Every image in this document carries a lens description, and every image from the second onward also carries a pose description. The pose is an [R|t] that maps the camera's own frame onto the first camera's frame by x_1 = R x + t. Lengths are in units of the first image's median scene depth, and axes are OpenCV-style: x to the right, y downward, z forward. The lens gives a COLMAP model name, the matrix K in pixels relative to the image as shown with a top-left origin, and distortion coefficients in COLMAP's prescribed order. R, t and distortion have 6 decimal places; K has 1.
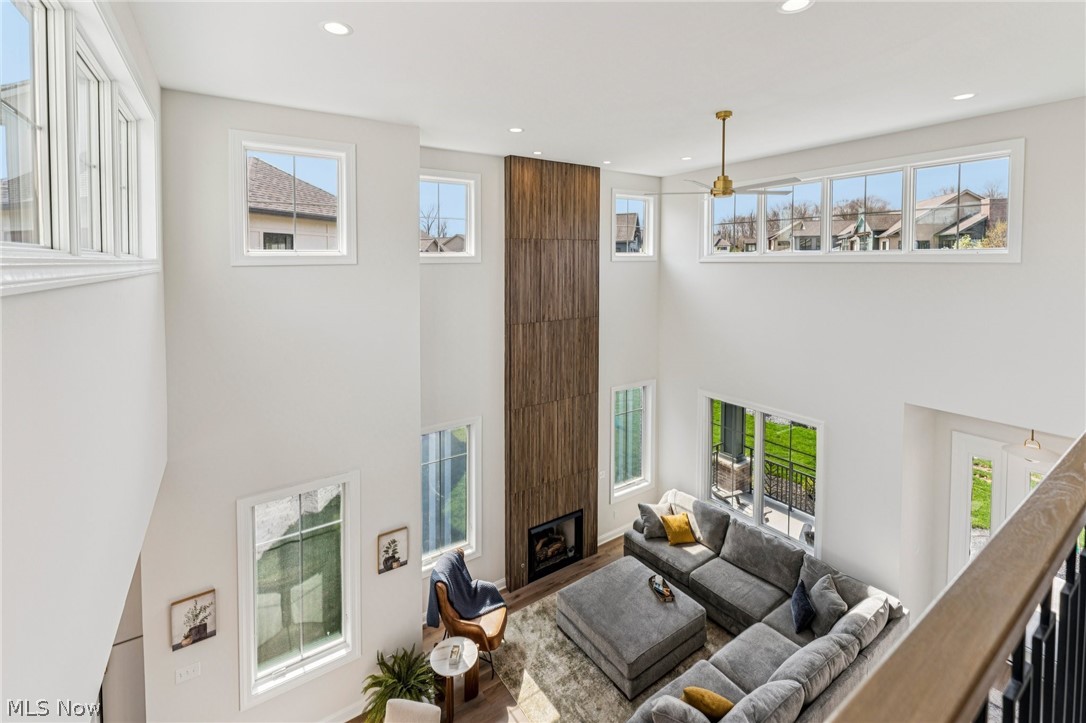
lens RADIAL K [[467.8, 0, 543.1], [0, 467.8, 268.3], [0, 0, 1]] dist [0.001692, 0.000009]
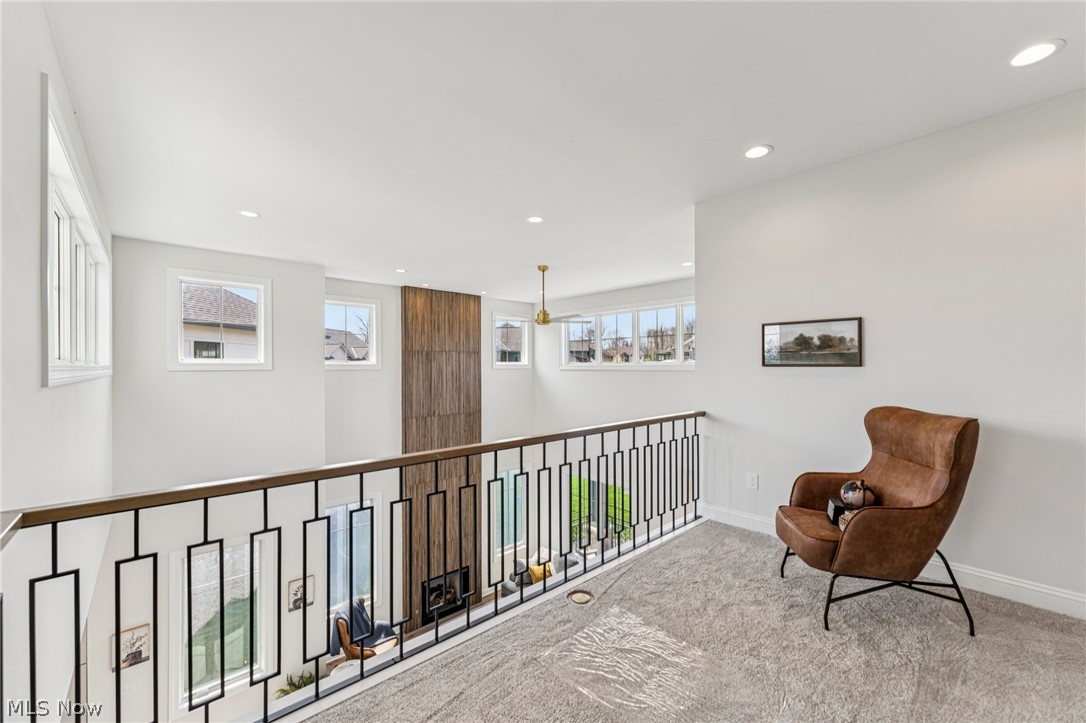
lens RADIAL K [[434.8, 0, 537.4], [0, 434.8, 368.5], [0, 0, 1]] dist [-0.002344, -0.000232]
pose [[0.991225, 0.005788, 0.132056, 0.129723], [-0.003783, 0.999874, -0.015428, 0.002396], [-0.132129, 0.014793, 0.991122, -0.220896]]
